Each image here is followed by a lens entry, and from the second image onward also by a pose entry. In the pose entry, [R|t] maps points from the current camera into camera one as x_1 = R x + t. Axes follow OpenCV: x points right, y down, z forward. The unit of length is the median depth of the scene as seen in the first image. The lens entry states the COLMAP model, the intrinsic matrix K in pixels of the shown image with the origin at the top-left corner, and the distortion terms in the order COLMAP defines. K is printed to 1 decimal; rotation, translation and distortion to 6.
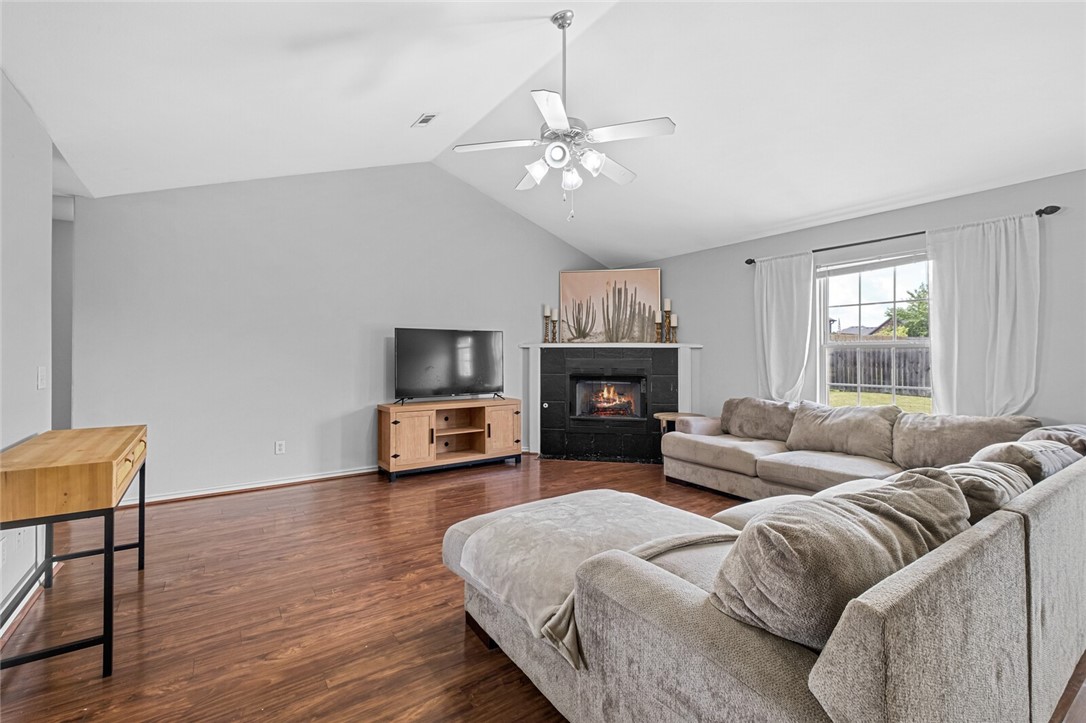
lens RADIAL K [[485.6, 0, 544.3], [0, 485.6, 355.6], [0, 0, 1]] dist [0.013212, -0.003455]
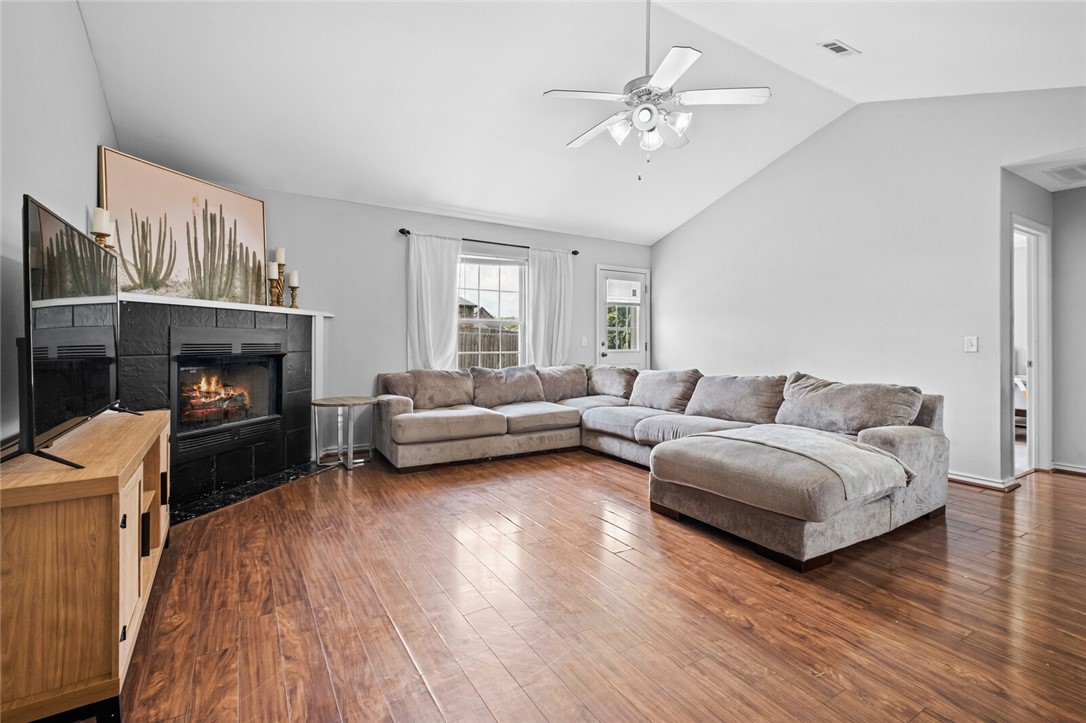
lens RADIAL K [[485.6, 0, 543.3], [0, 485.6, 347.9], [0, 0, 1]] dist [0.013212, -0.003455]
pose [[0.051403, -0.018813, 0.998501, -0.460278], [-0.009397, 0.999769, 0.019321, 0.016133], [-0.998634, -0.010376, 0.051214, 0.562655]]
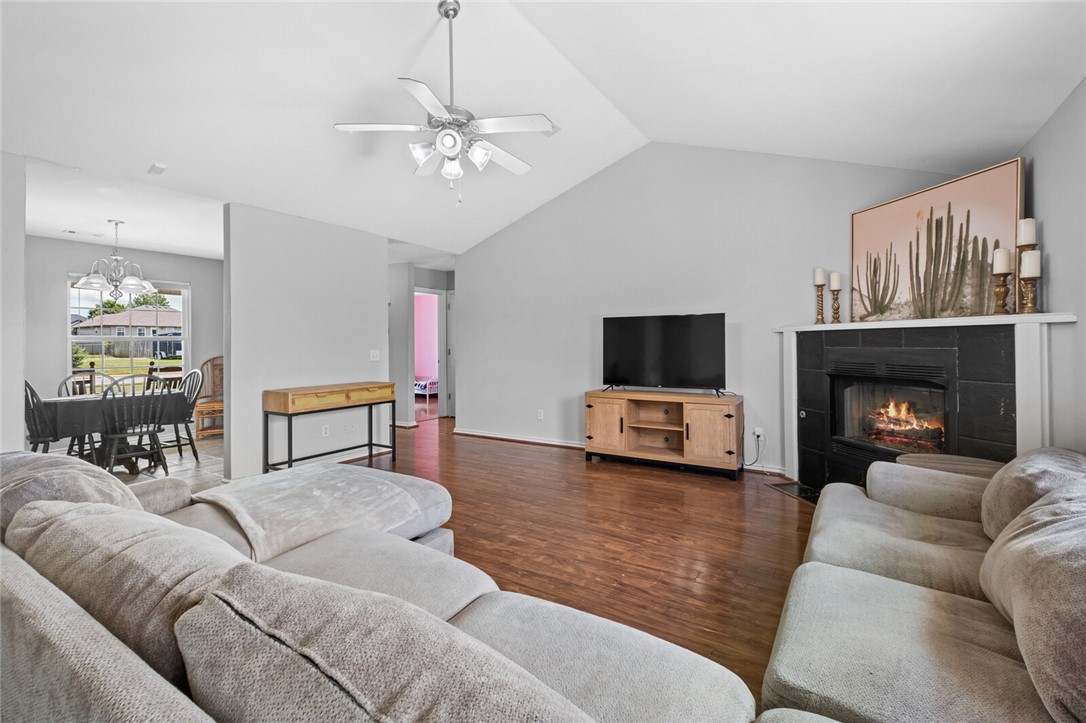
lens RADIAL K [[485.6, 0, 554.3], [0, 485.6, 345.1], [0, 0, 1]] dist [0.013212, -0.003455]
pose [[0.389205, -0.000957, -0.921151, 0.507981], [0.004429, 0.999990, 0.000833, 0.001358], [0.921141, -0.004404, 0.389205, 0.397635]]
